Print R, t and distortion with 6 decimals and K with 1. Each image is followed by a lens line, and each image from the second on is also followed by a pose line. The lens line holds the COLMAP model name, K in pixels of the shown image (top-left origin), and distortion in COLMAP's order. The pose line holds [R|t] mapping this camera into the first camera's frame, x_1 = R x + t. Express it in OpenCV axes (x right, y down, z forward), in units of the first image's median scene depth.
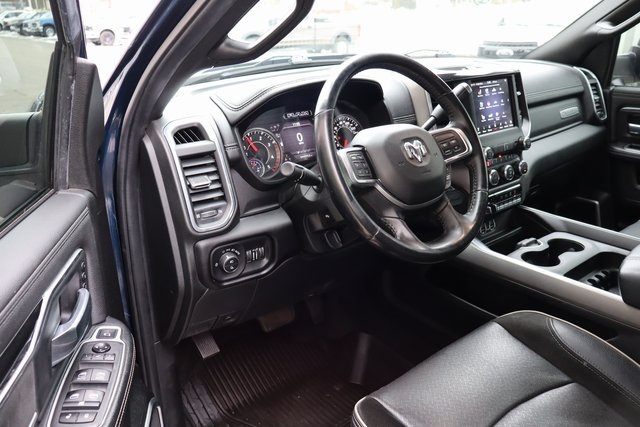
lens RADIAL K [[538.3, 0, 322.1], [0, 538.3, 213.5], [0, 0, 1]] dist [0.001280, -0.000772]
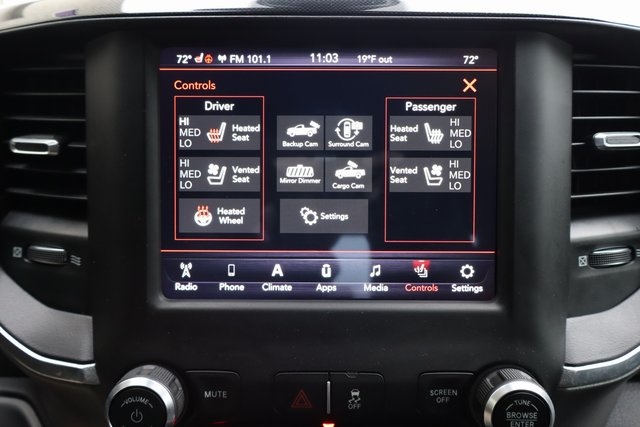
lens RADIAL K [[538.3, 0, 320.9], [0, 538.3, 211.4], [0, 0, 1]] dist [0.001280, -0.000772]
pose [[0.757969, 0.199880, -0.620912, 0.505417], [-0.231545, 0.972350, 0.030358, -0.218442], [0.609812, 0.120758, 0.783292, 0.958799]]
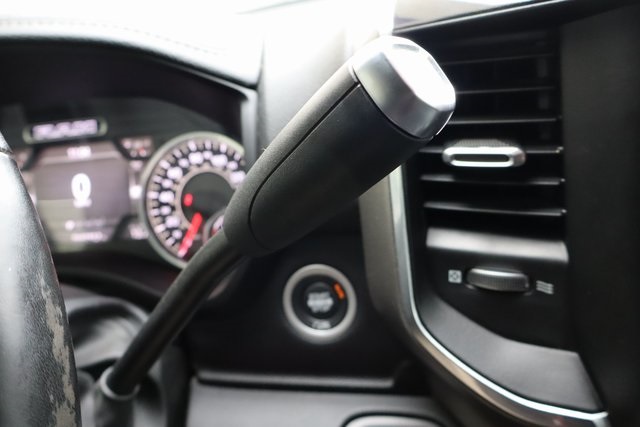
lens RADIAL K [[538.3, 0, 320.8], [0, 538.3, 215.1], [0, 0, 1]] dist [0.001280, -0.000772]
pose [[0.630176, 0.225424, -0.743009, 0.364868], [-0.127395, 0.973978, 0.187450, -0.218342], [0.765930, -0.023471, 0.642496, 0.885938]]
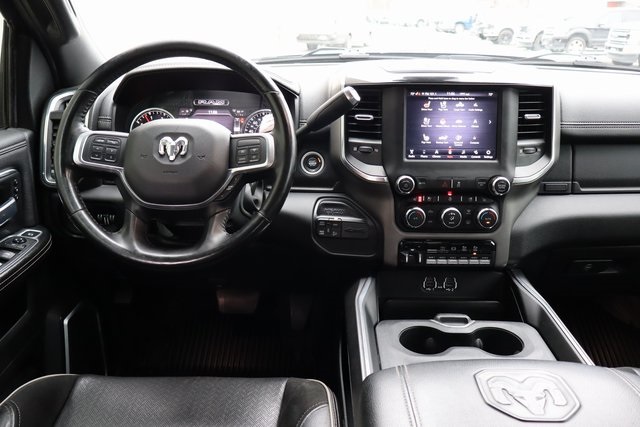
lens RADIAL K [[538.3, 0, 318.7], [0, 538.3, 211.8], [0, 0, 1]] dist [0.001280, -0.000772]
pose [[0.753928, 0.235961, -0.613119, 0.756882], [-0.237341, 0.968067, 0.080716, -0.114740], [0.612586, 0.084665, 0.785856, 0.354690]]
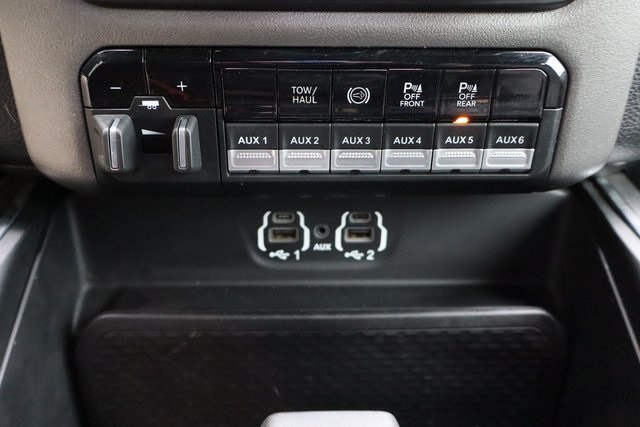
lens RADIAL K [[566.0, 0, 322.5], [0, 566.0, 215.0], [0, 0, 1]] dist [0.012492, 0.019194]
pose [[0.782406, 0.380936, -0.492675, 0.497009], [-0.240202, 0.914481, 0.325618, -0.060089], [0.574581, -0.136424, 0.806997, 1.018400]]
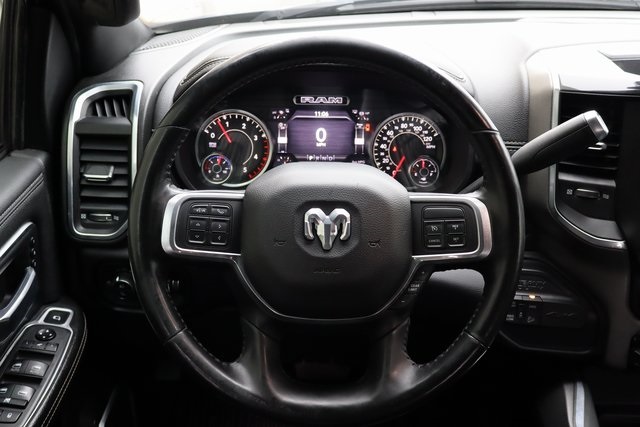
lens RADIAL K [[688.8, 0, 321.4], [0, 688.8, 215.4], [0, 0, 1]] dist [0.004193, 0.000000]
pose [[0.766729, 0.309615, -0.562374, 0.450441], [-0.241677, 0.950776, 0.193952, -0.210885], [0.594742, -0.012796, 0.803815, 0.343265]]
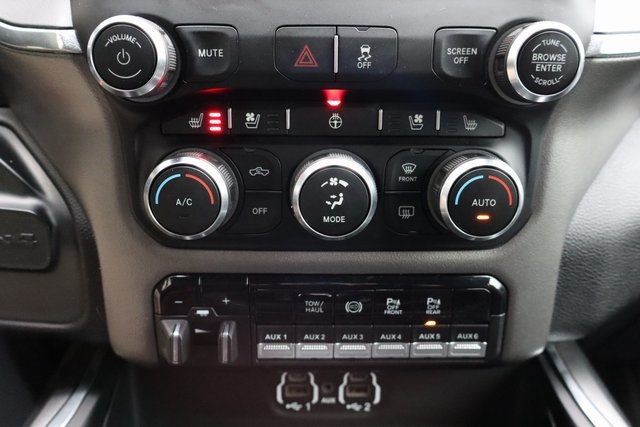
lens RADIAL K [[538.3, 0, 320.4], [0, 538.3, 211.9], [0, 0, 1]] dist [0.001280, -0.000772]
pose [[0.770894, 0.296506, -0.563744, 0.511732], [-0.235807, 0.955014, 0.179843, -0.117513], [0.591708, -0.005705, 0.806132, 0.977555]]
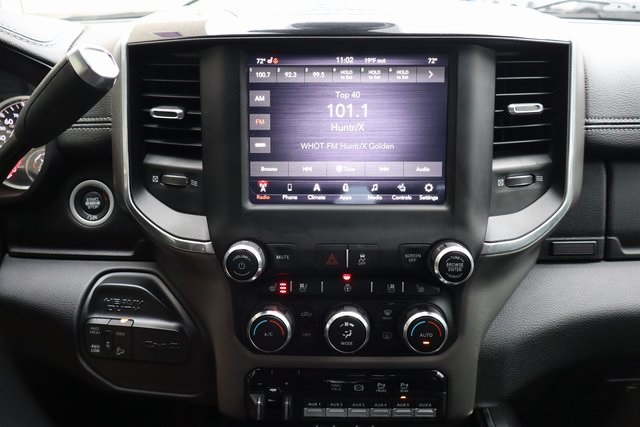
lens RADIAL K [[538.3, 0, 320.3], [0, 538.3, 211.4], [0, 0, 1]] dist [0.001280, -0.000772]
pose [[0.750108, 0.251901, -0.611460, 0.599821], [-0.228548, 0.966386, 0.117748, -0.212301], [0.620567, 0.051424, 0.782465, 0.825797]]
